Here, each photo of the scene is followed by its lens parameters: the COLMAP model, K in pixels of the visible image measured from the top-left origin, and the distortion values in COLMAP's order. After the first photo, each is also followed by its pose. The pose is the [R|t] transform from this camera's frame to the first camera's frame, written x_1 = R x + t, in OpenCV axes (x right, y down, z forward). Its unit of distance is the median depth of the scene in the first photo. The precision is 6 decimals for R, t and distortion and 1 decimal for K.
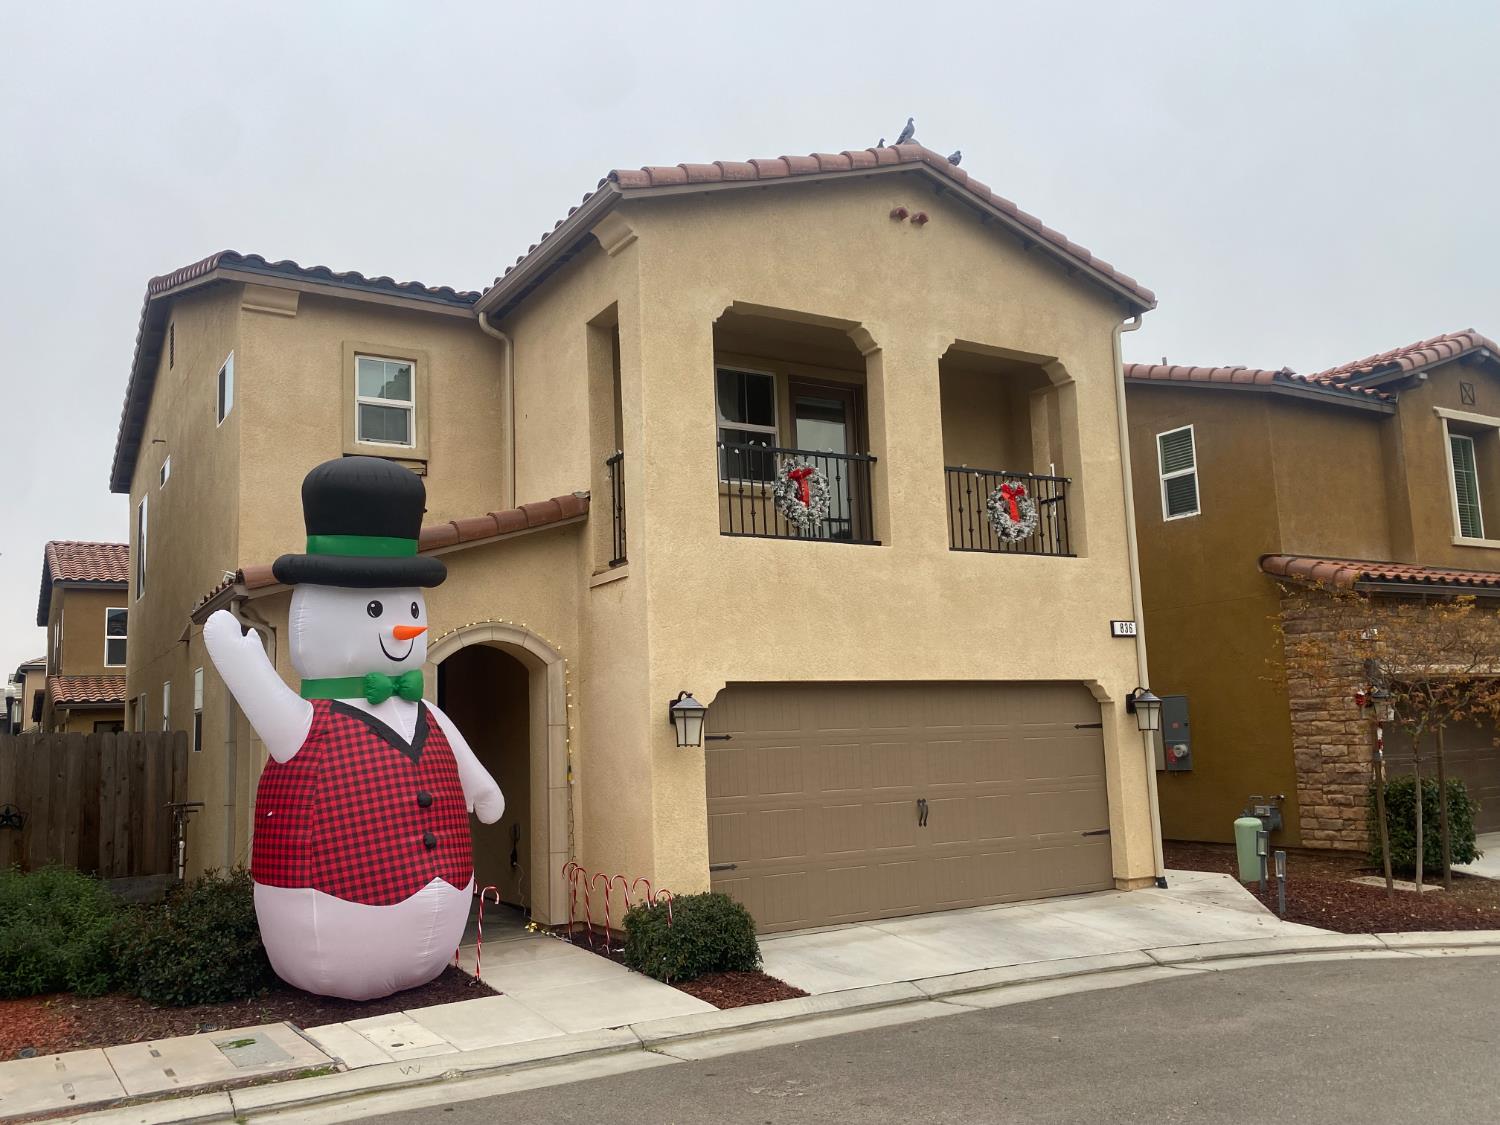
lens RADIAL K [[1223.8, 0, 754.3], [0, 1223.8, 567.6], [0, 0, 1]] dist [0.004105, -0.014643]
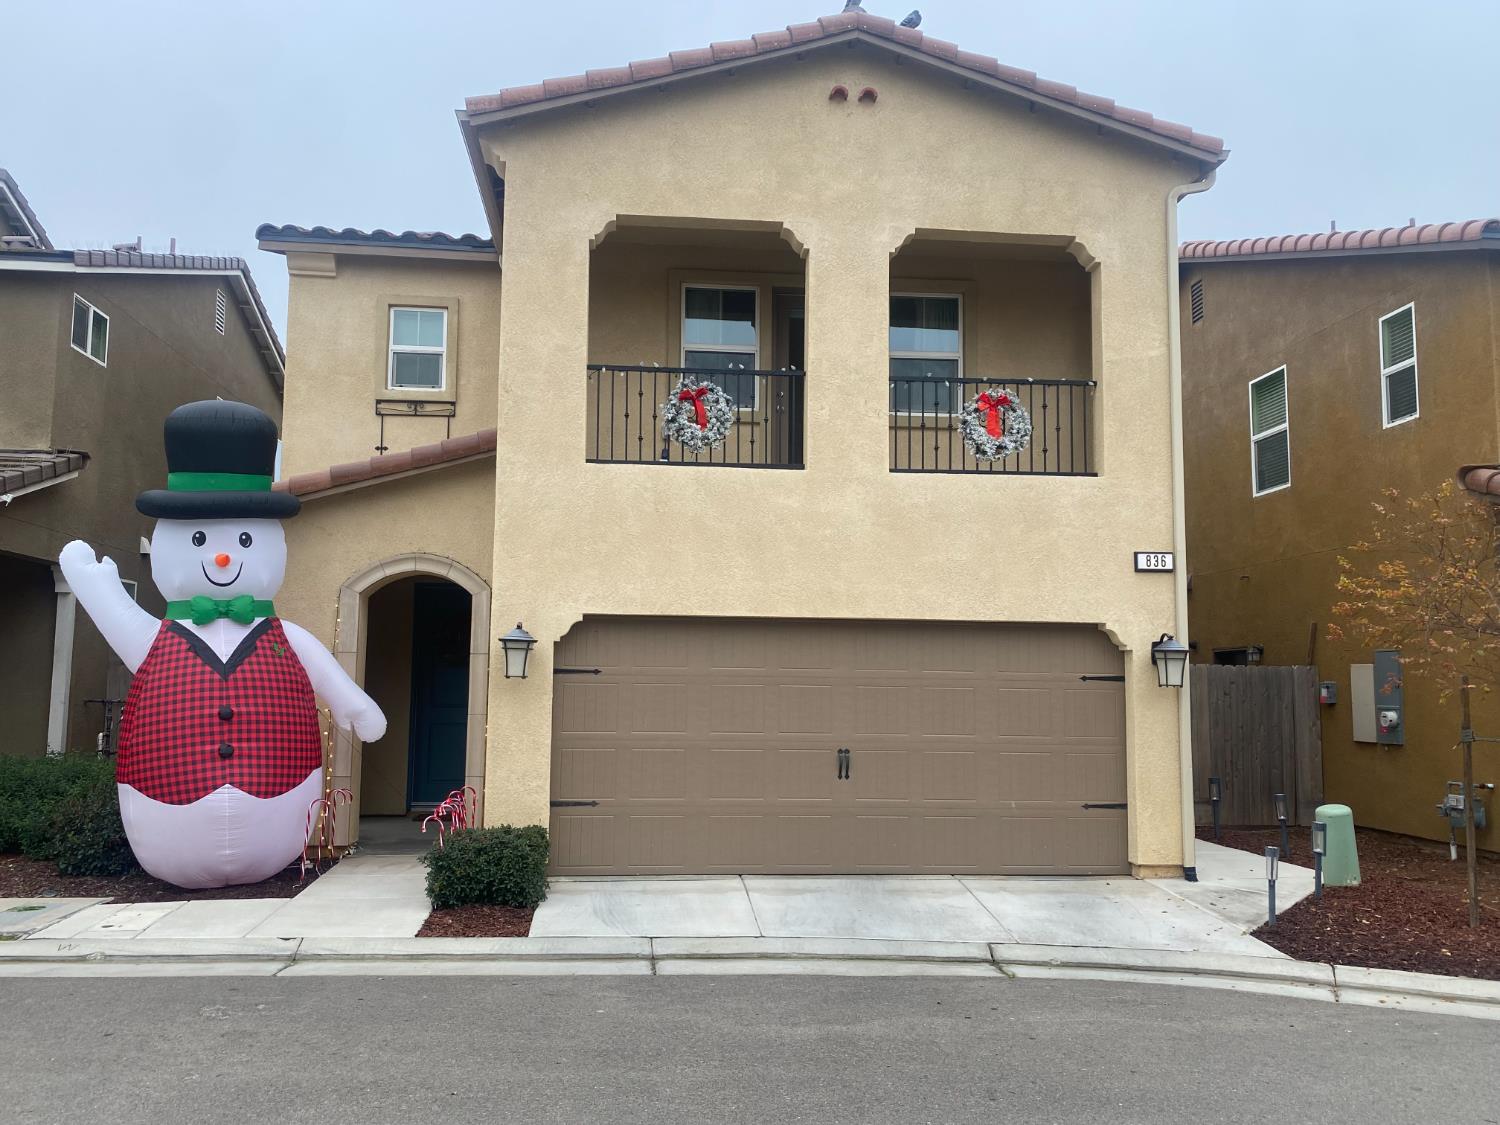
lens RADIAL K [[1223.8, 0, 753.1], [0, 1223.8, 558.7], [0, 0, 1]] dist [0.004105, -0.014643]
pose [[0.902050, 0.001394, -0.431629, 0.448791], [0.016873, 0.999117, 0.038490, 0.012682], [0.431301, -0.042003, 0.901230, 0.160460]]
